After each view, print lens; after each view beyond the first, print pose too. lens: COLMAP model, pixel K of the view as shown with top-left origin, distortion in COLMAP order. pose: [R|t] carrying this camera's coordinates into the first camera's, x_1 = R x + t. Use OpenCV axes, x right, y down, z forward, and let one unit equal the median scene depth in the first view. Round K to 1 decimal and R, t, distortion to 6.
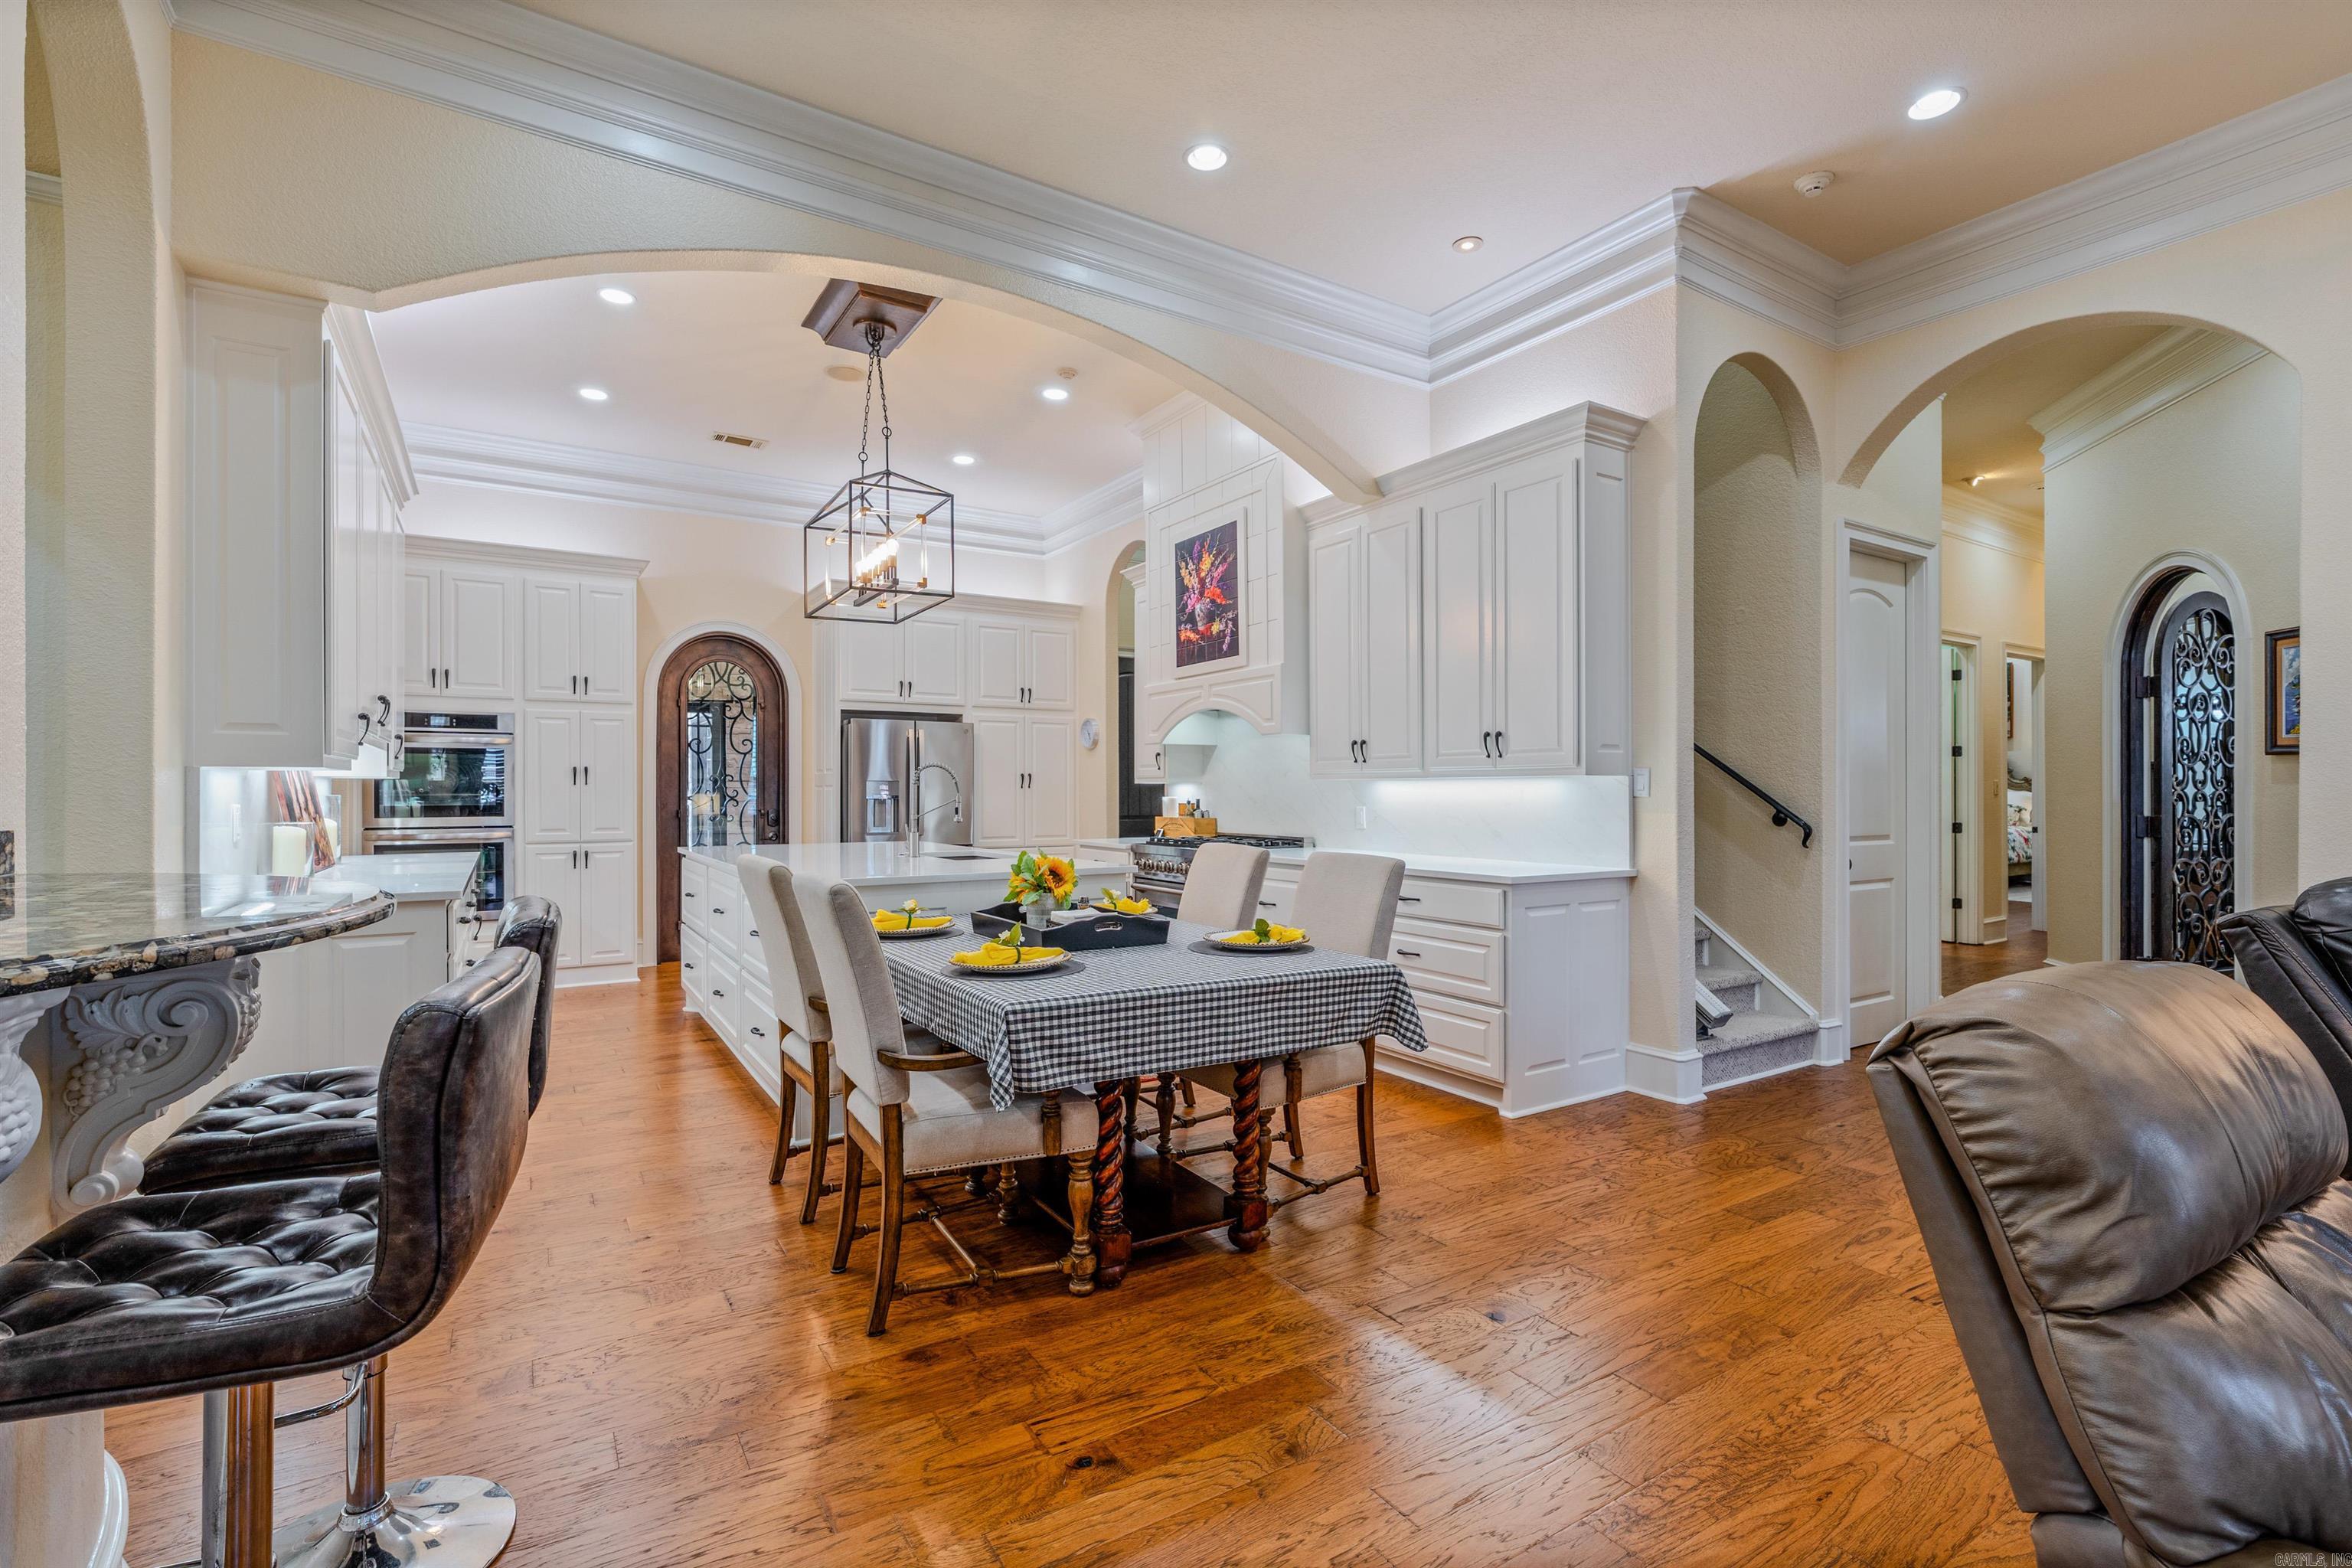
lens RADIAL K [[1067.3, 0, 1163.3], [0, 1067.3, 788.6], [0, 0, 1]] dist [-0.004838, 0.002228]
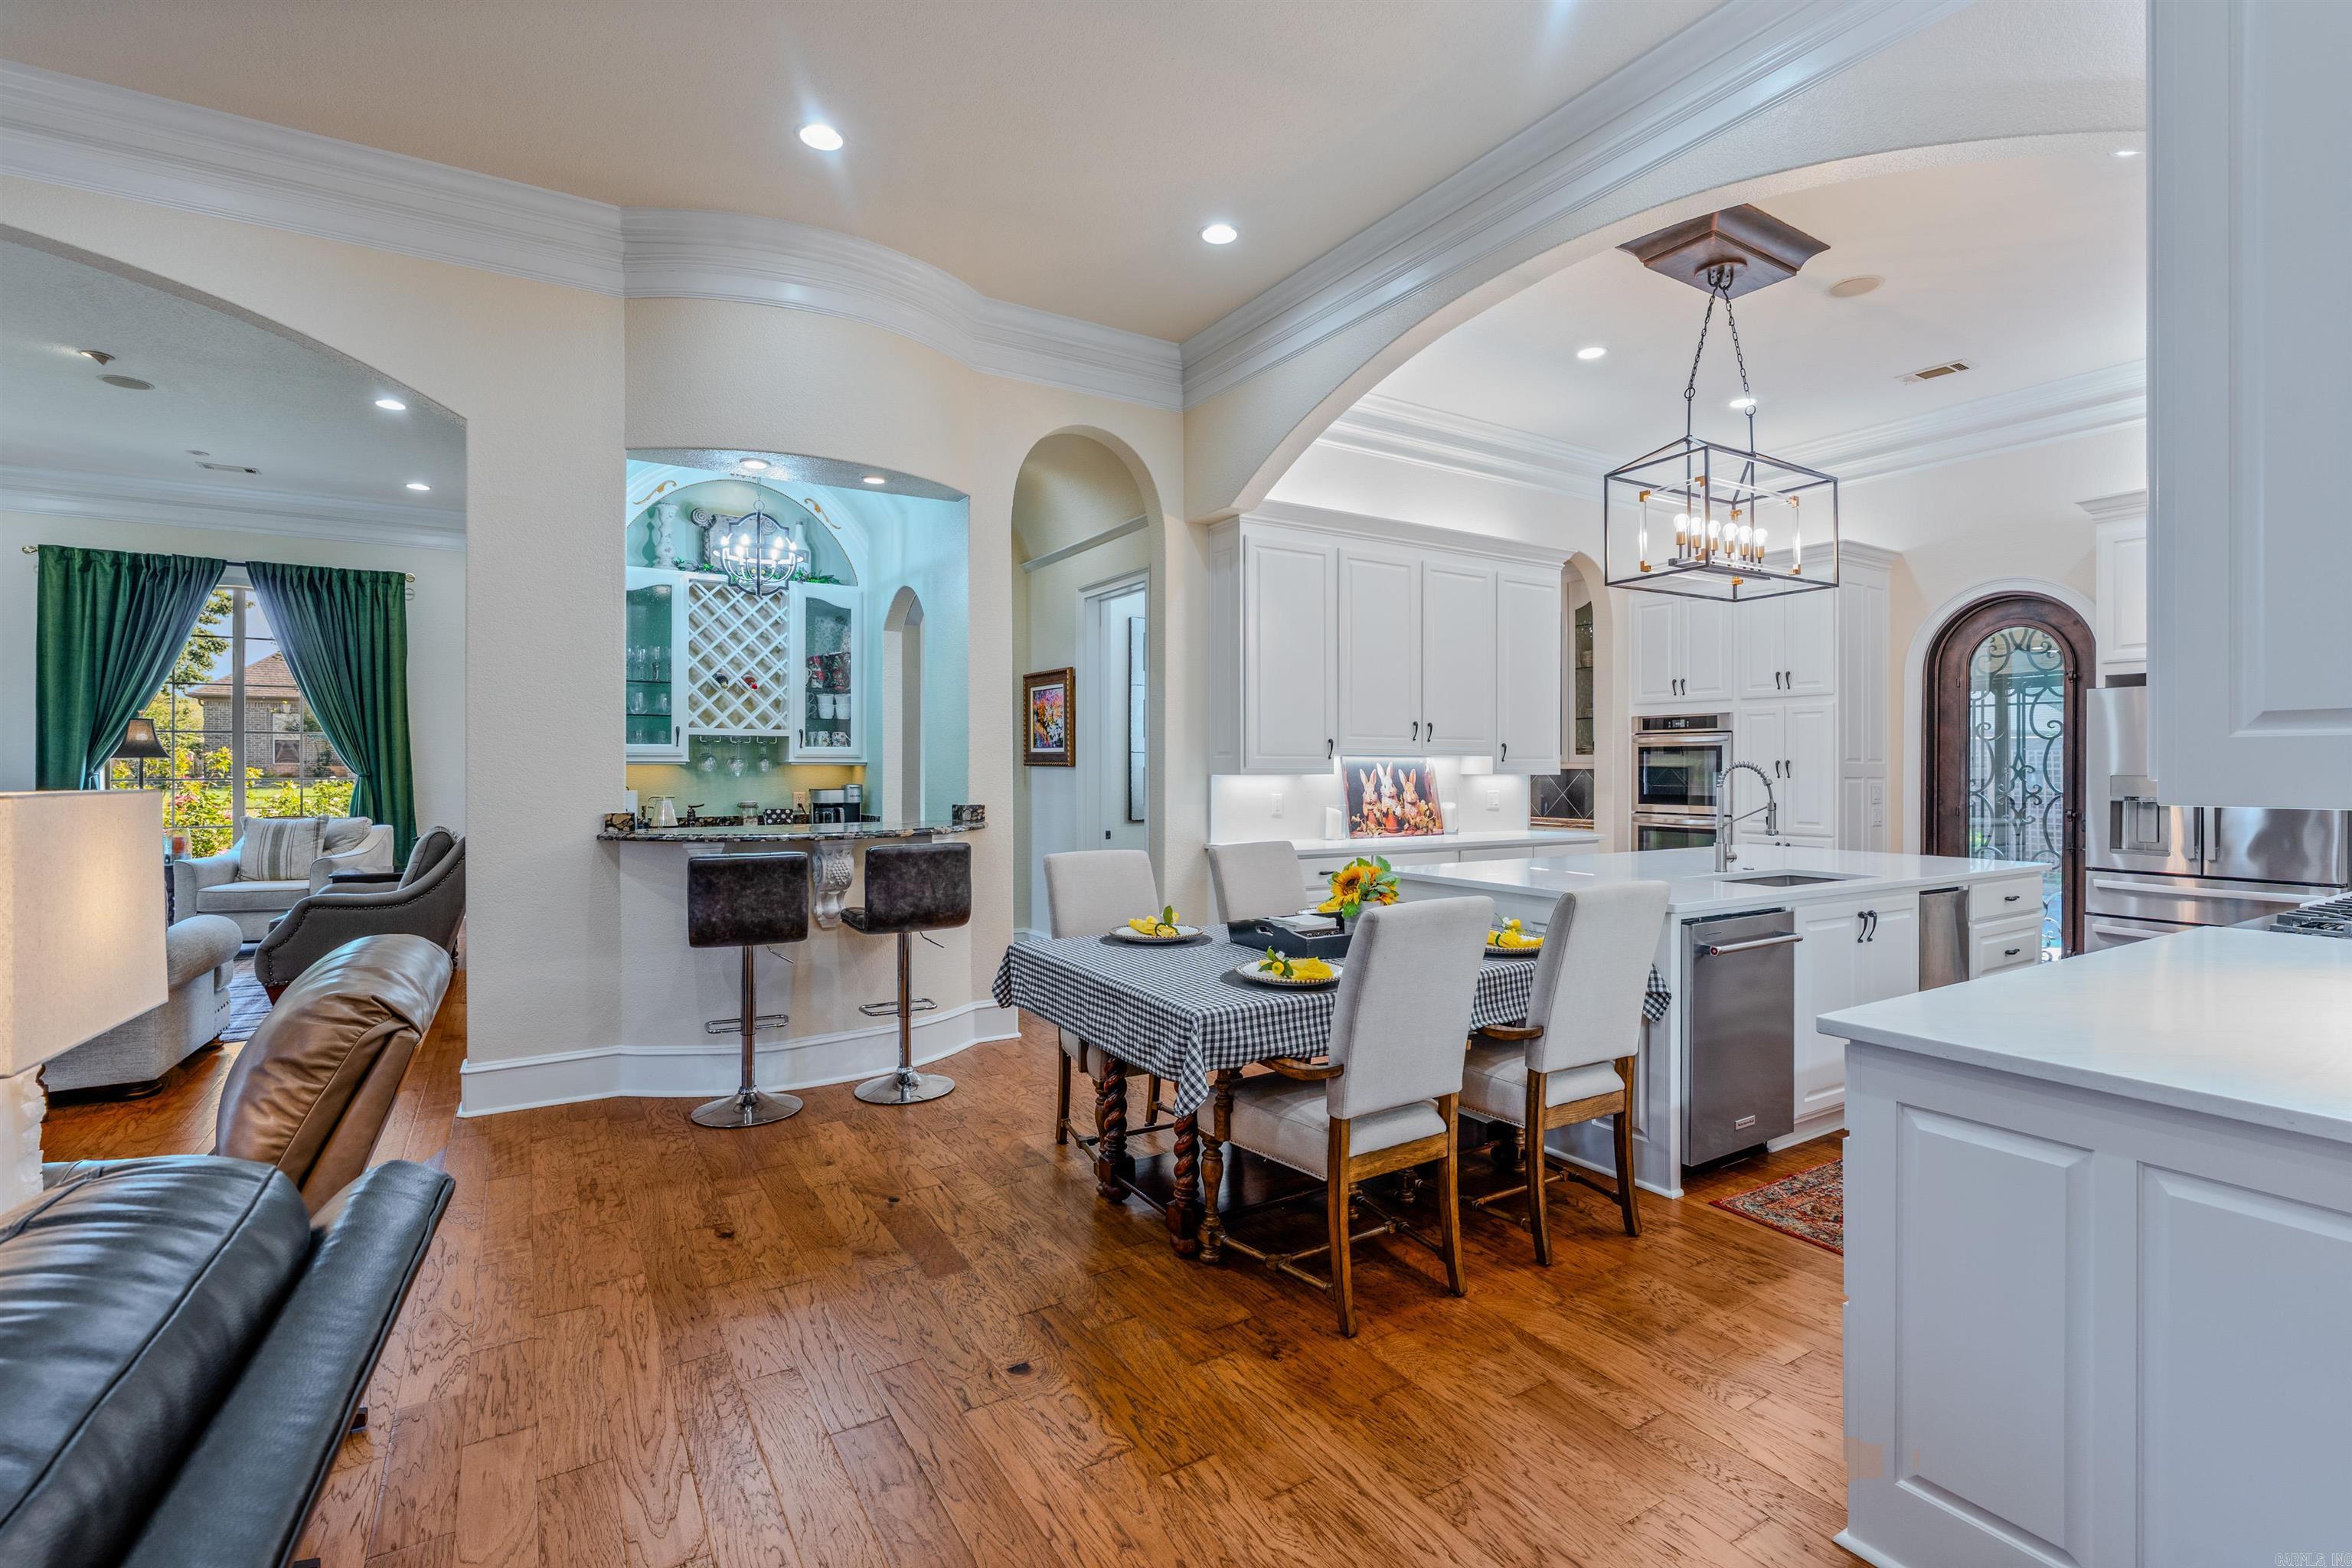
lens RADIAL K [[1067.3, 0, 1186.5], [0, 1067.3, 768.8], [0, 0, 1]] dist [-0.004838, 0.002228]
pose [[0.000746, 0.002374, -0.999997, 0.747307], [0.001719, 0.999996, 0.002375, -0.025286], [0.999998, -0.001721, 0.000741, 0.677908]]
